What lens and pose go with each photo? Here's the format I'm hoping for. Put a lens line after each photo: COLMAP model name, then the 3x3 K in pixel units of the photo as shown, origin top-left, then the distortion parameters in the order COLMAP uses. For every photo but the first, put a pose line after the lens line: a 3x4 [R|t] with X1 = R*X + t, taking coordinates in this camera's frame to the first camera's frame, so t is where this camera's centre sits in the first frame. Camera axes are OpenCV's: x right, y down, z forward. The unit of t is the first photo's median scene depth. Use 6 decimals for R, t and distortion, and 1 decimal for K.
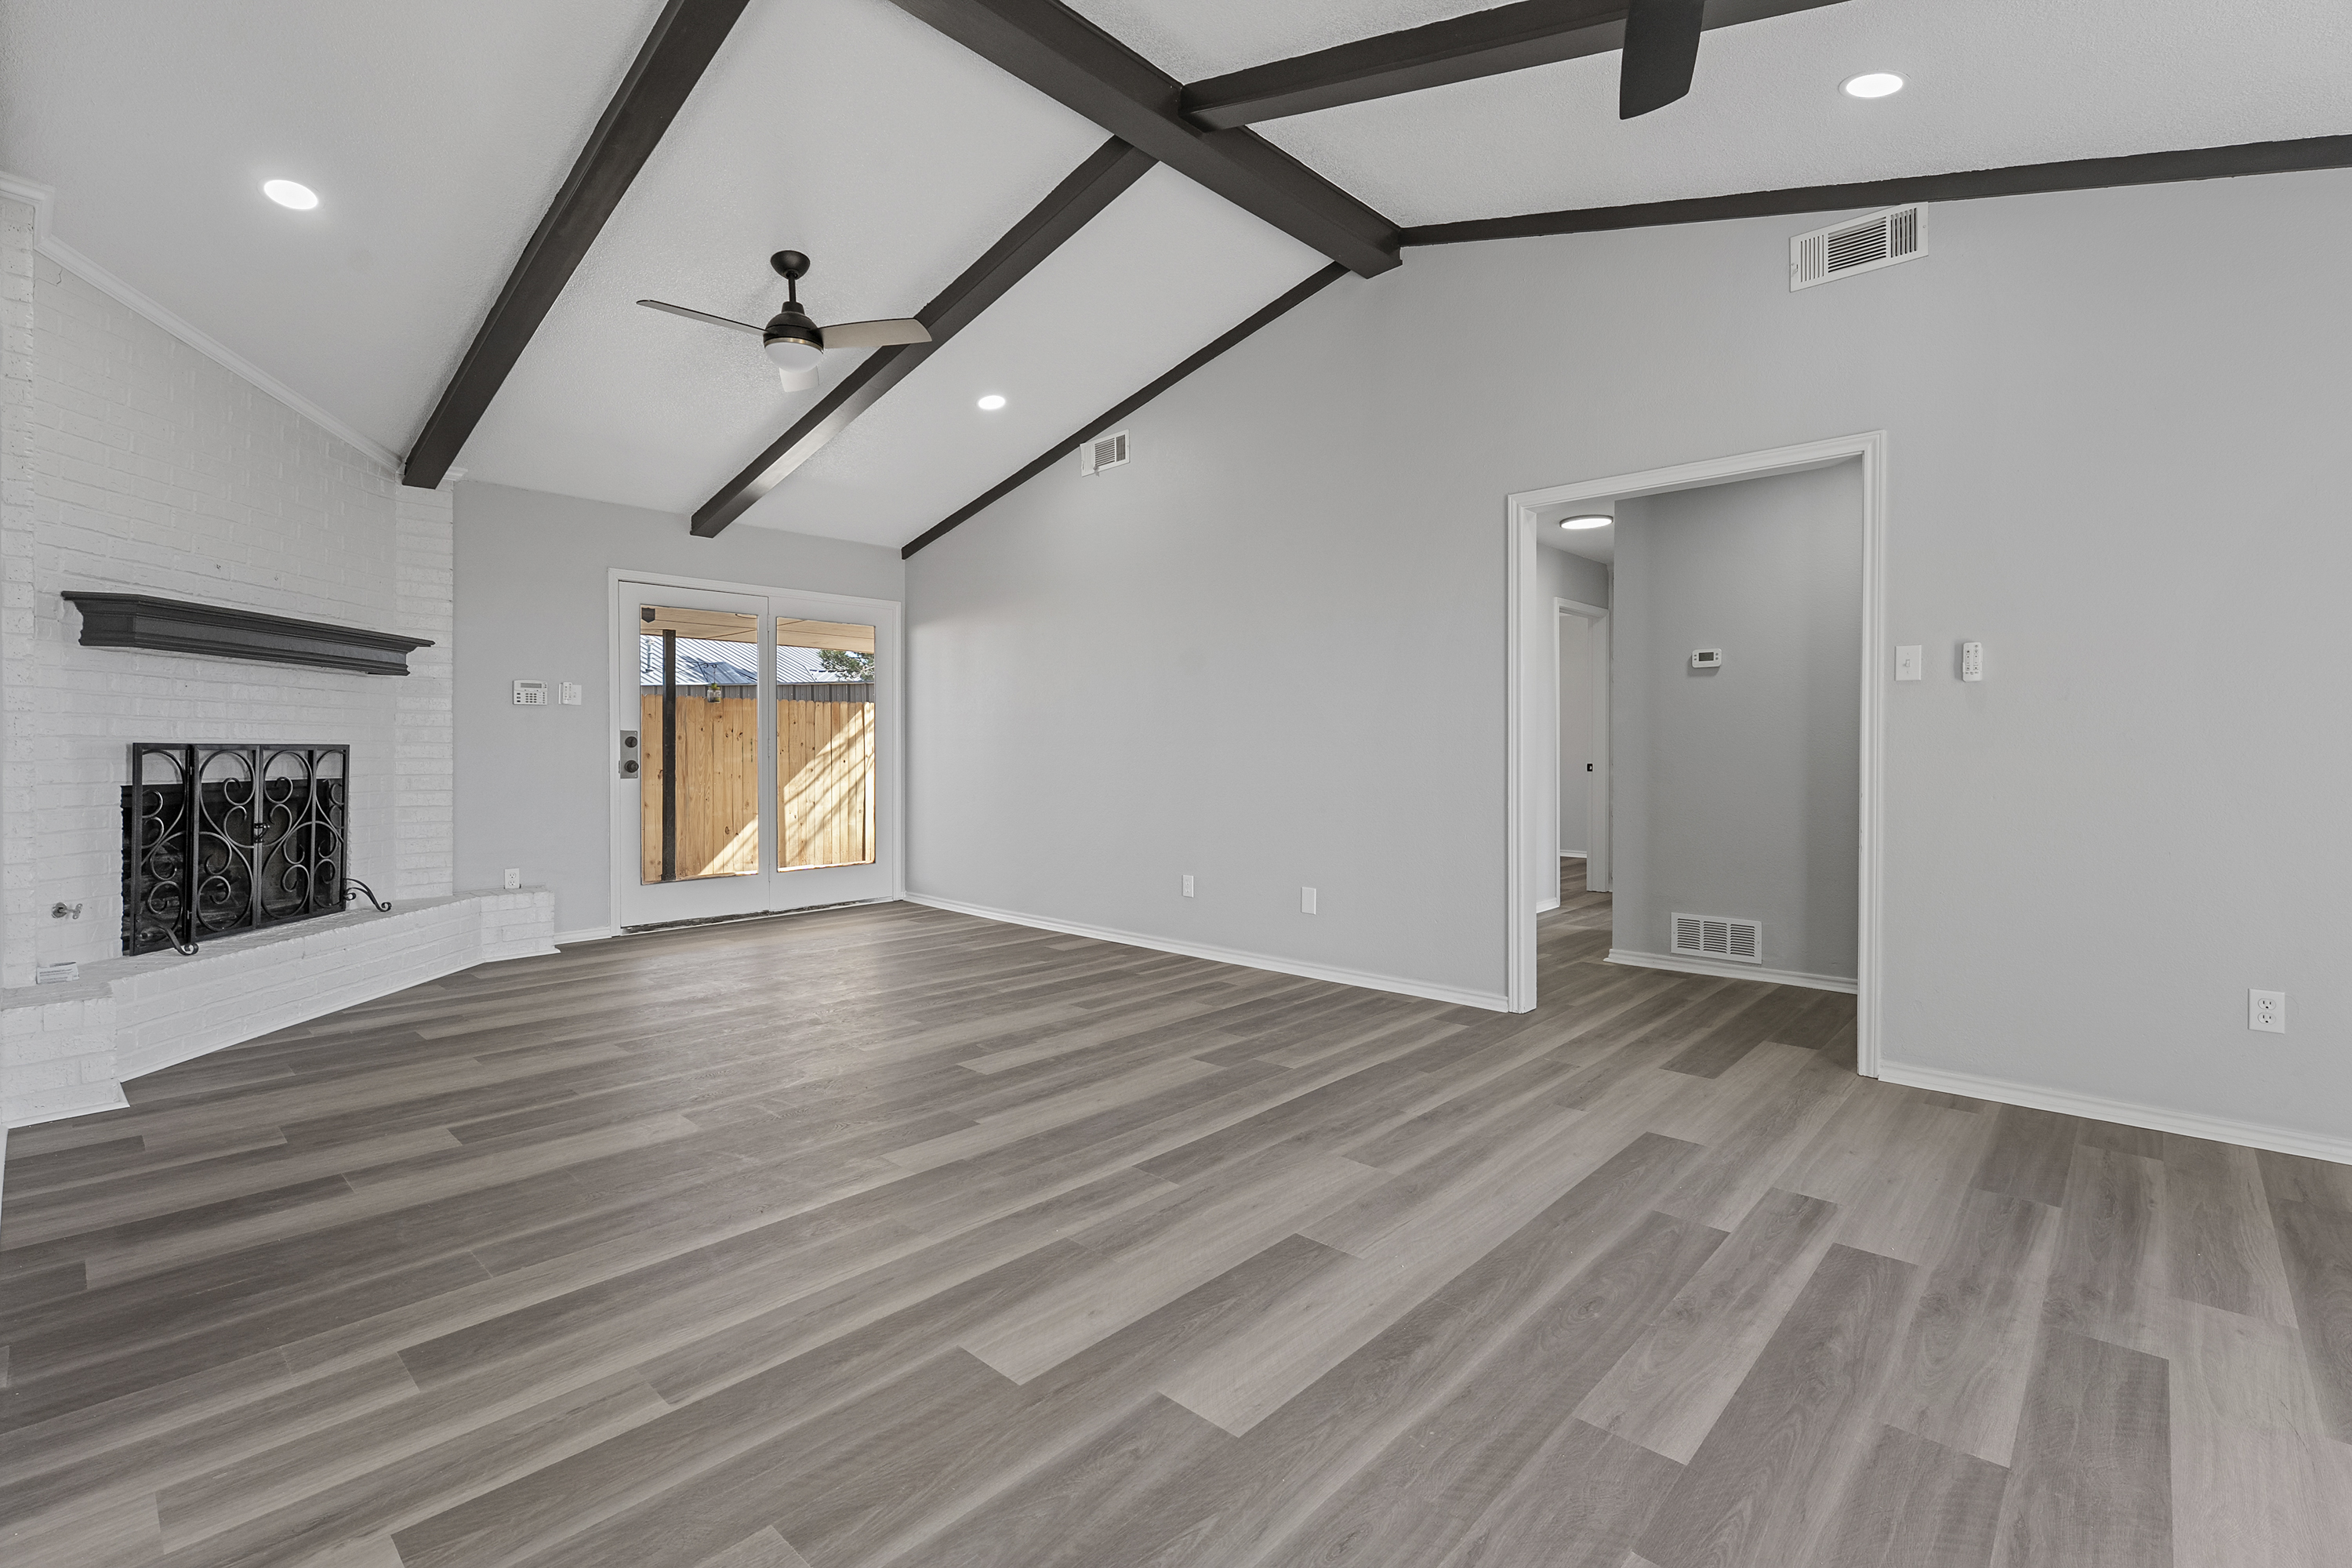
lens RADIAL K [[1053.9, 0, 1179.8], [0, 1053.9, 750.3], [0, 0, 1]] dist [0.000367, -0.000253]
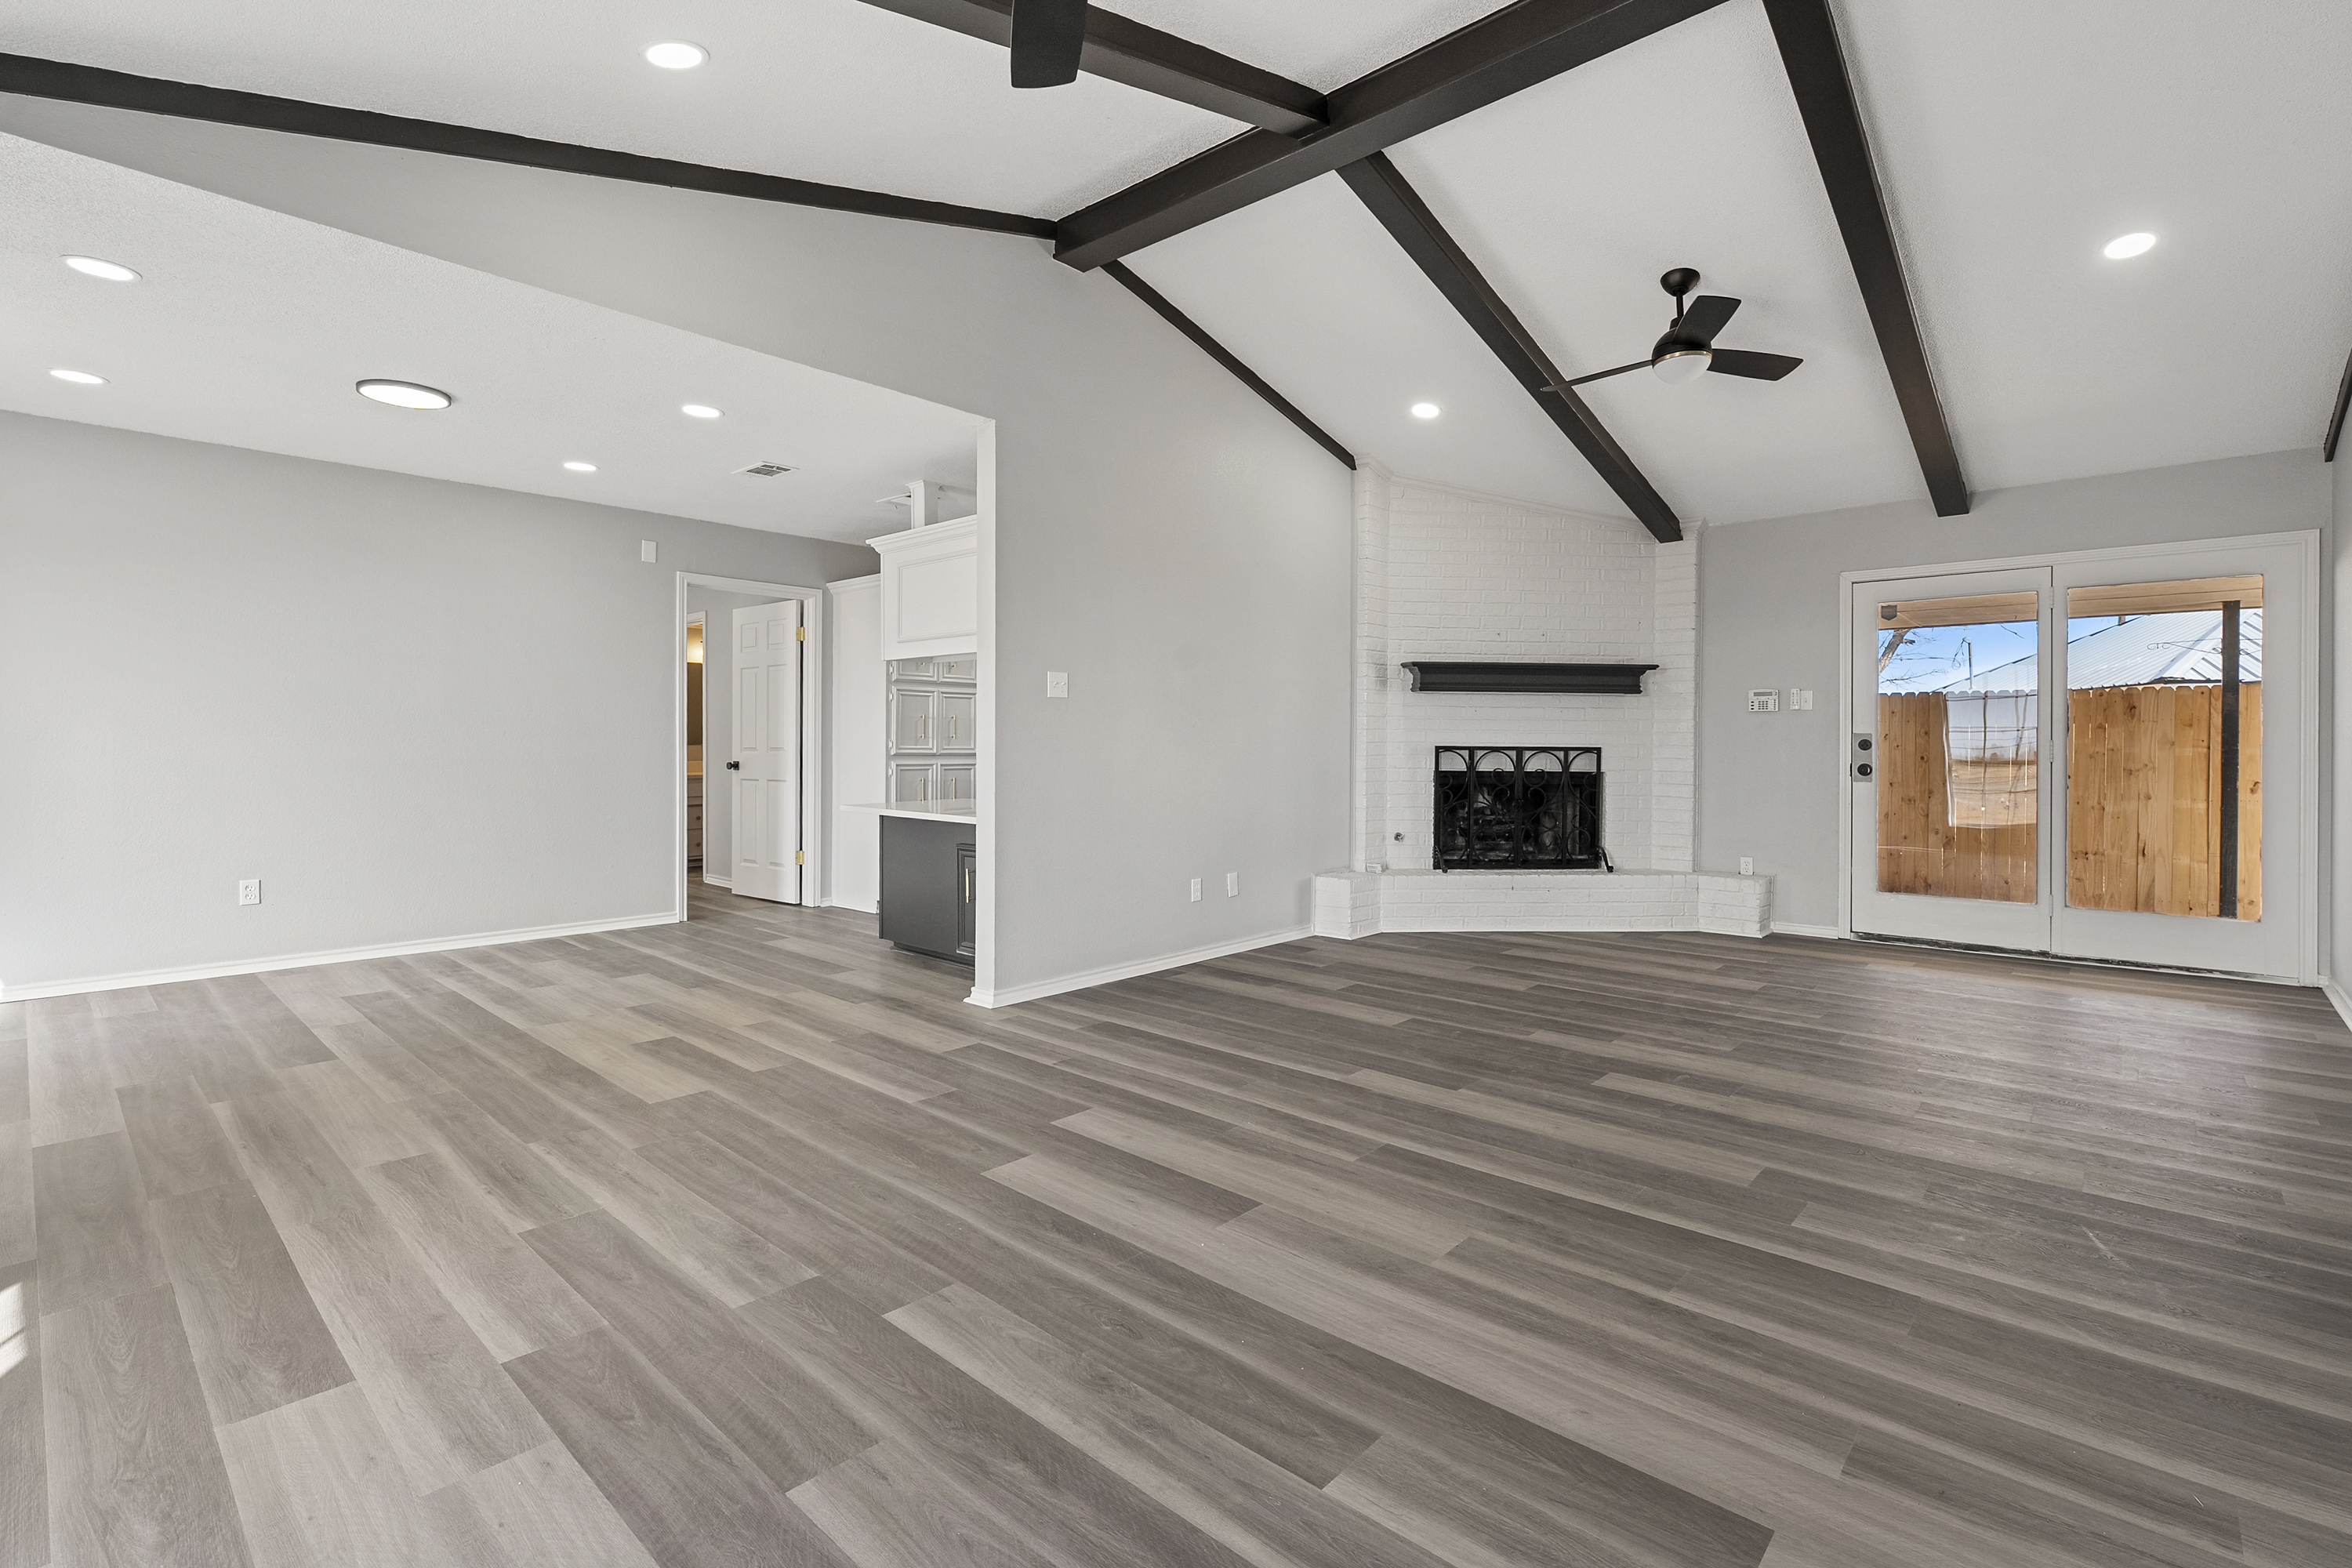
lens RADIAL K [[1053.9, 0, 1179.8], [0, 1053.9, 750.3], [0, 0, 1]] dist [0.000367, -0.000253]
pose [[0.011210, 0.003043, -0.999933, 0.869539], [-0.007080, 0.999971, 0.002964, -0.002190], [0.999912, 0.007046, 0.011231, 0.667384]]
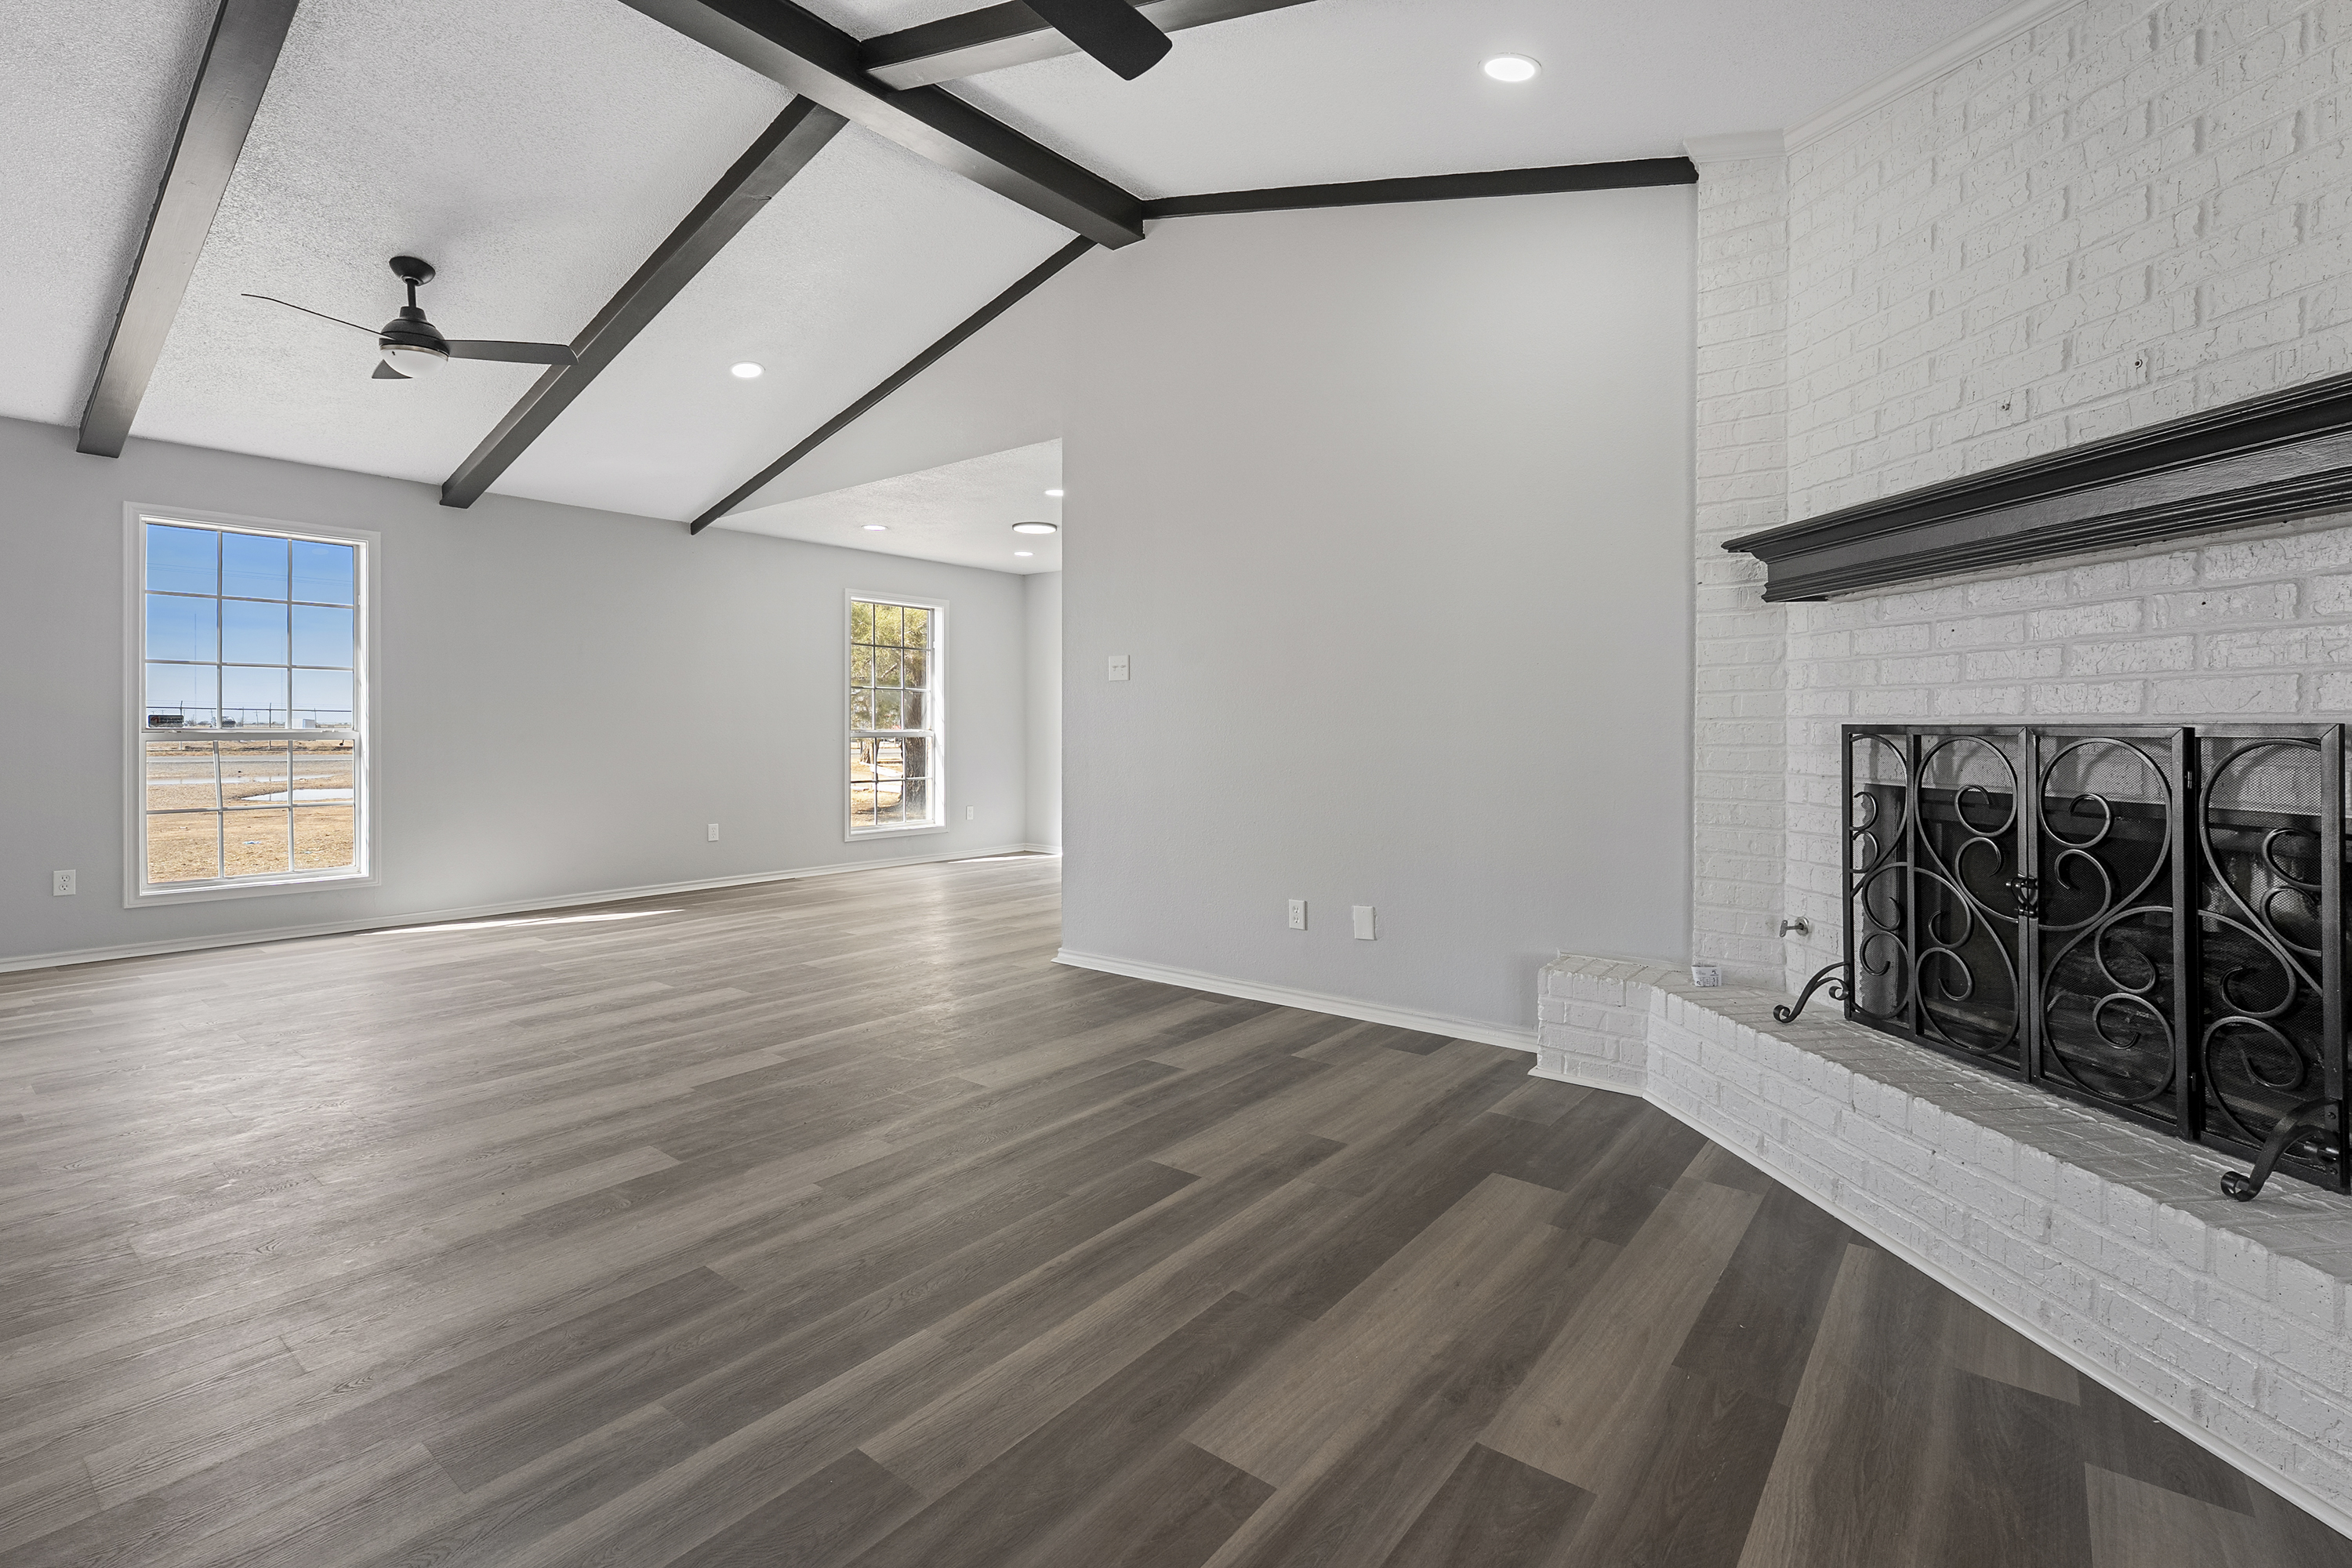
lens RADIAL K [[1059.0, 0, 1186.8], [0, 1059.0, 732.1], [0, 0, 1]] dist [-0.001391, -0.000254]
pose [[-0.996526, -0.000666, -0.083285, -0.569575], [-0.001118, 0.999985, 0.005381, -0.006045], [0.083280, 0.005455, -0.996511, 2.004805]]
